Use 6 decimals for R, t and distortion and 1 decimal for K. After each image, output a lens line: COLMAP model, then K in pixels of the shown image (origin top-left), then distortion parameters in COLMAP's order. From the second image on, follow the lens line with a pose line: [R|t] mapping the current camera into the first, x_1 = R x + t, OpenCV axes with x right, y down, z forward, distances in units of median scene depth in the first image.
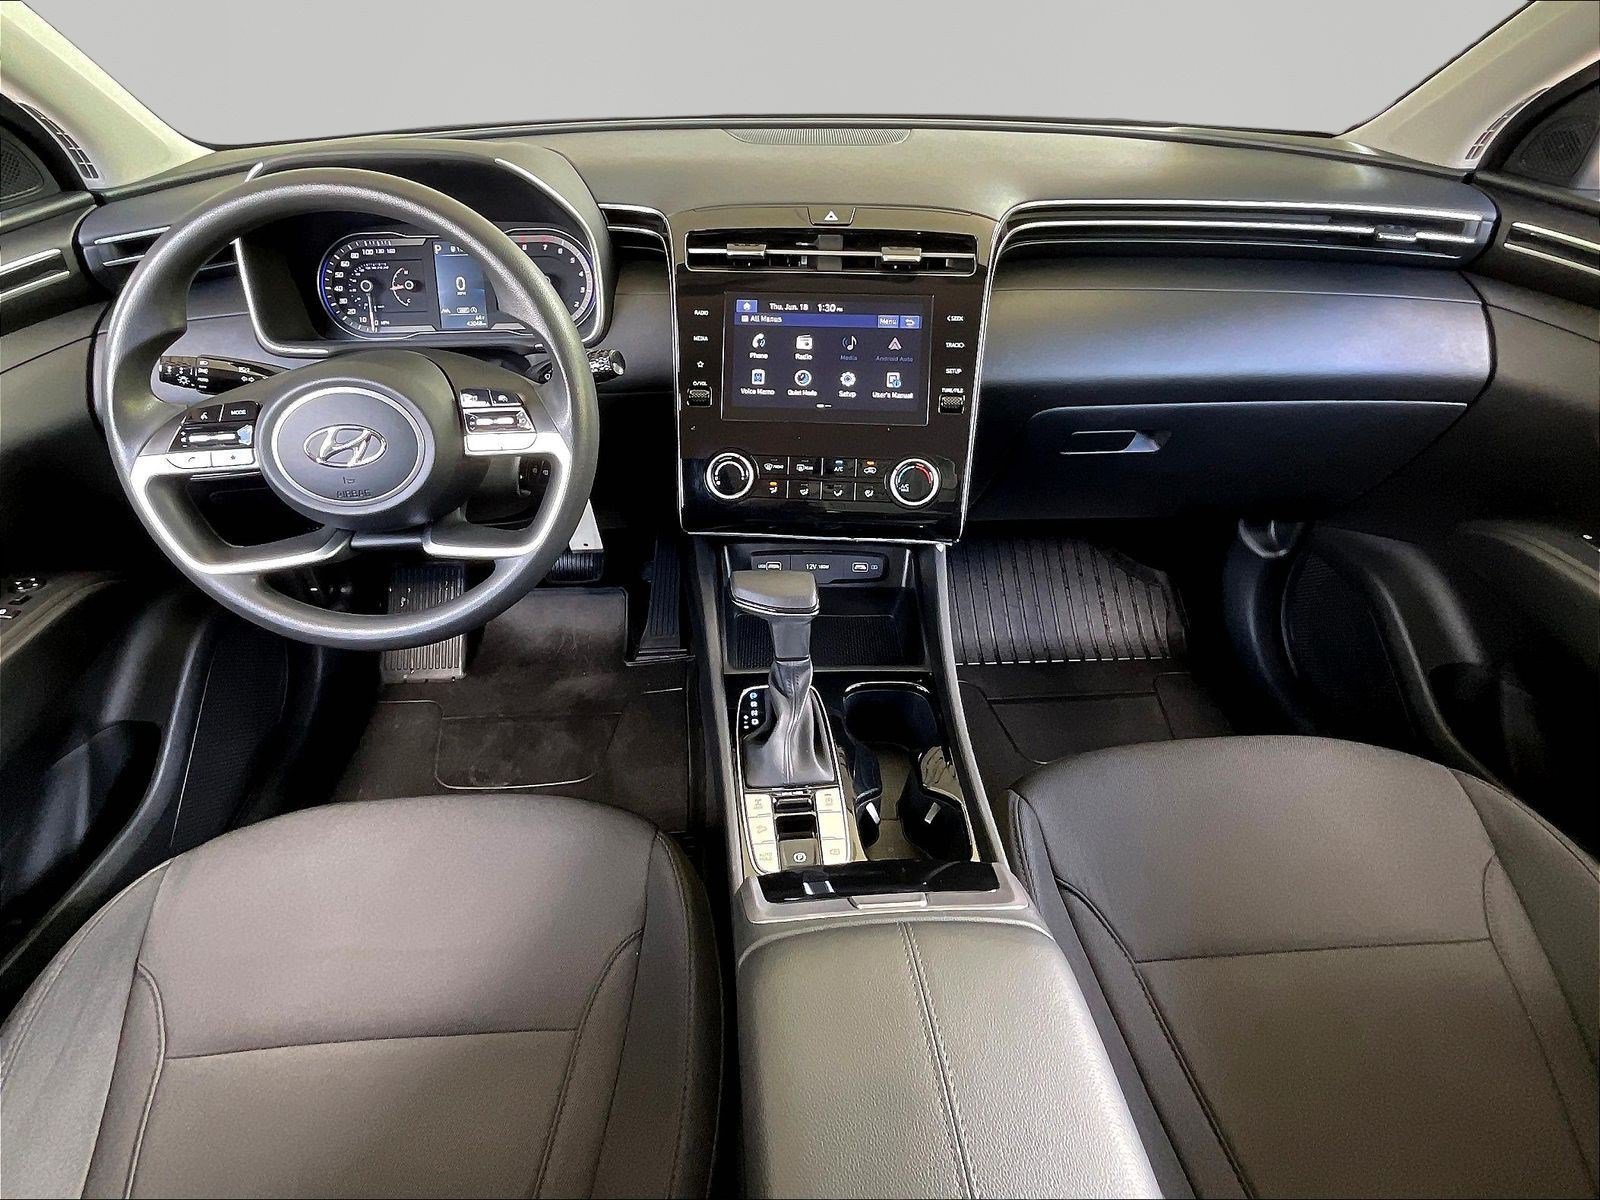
lens RADIAL K [[634.1, 0, 838.2], [0, 634.1, 587.4], [0, 0, 1]] dist [-0.000266, 0.002473]
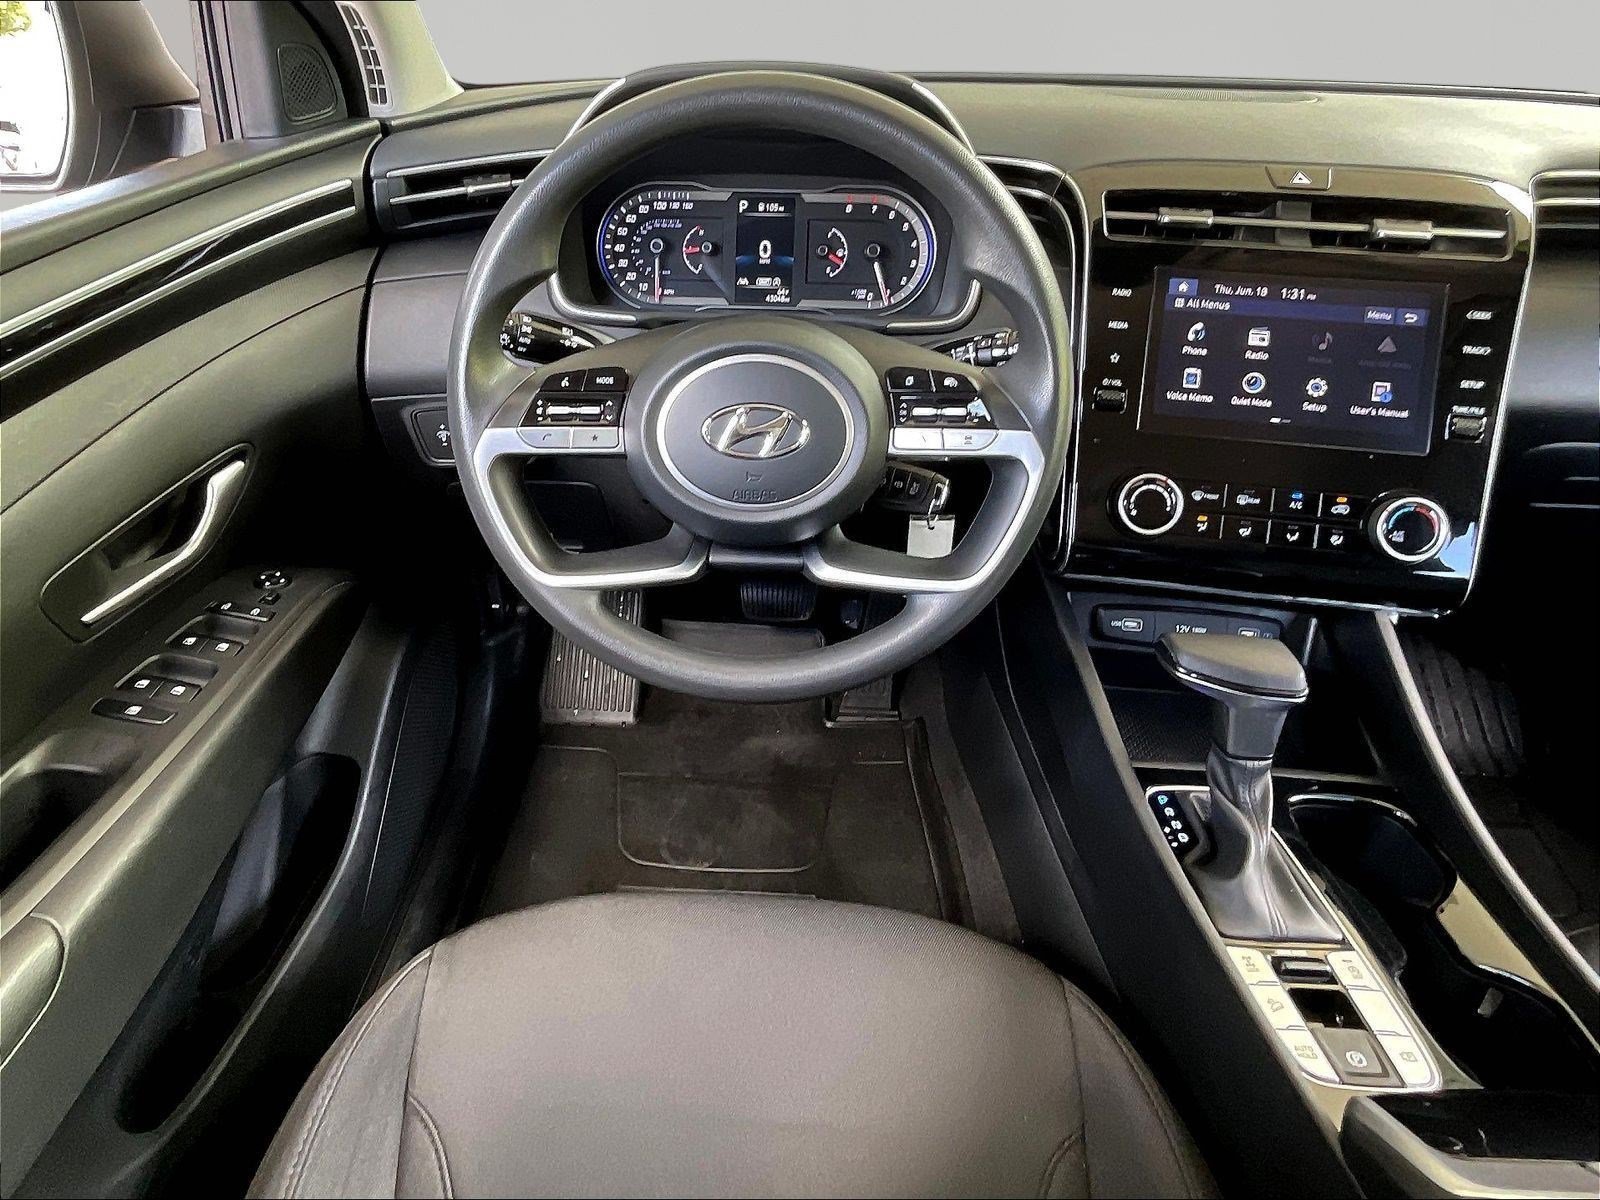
lens RADIAL K [[699.2, 0, 800.0], [0, 699.2, 600.0], [0, 0, 1]] dist [0.001597, 0.000281]
pose [[0.995410, 0.075196, -0.059199, -0.527639], [-0.077938, 0.995921, -0.045461, 0.008973], [0.055539, 0.049866, 0.997210, 0.147447]]
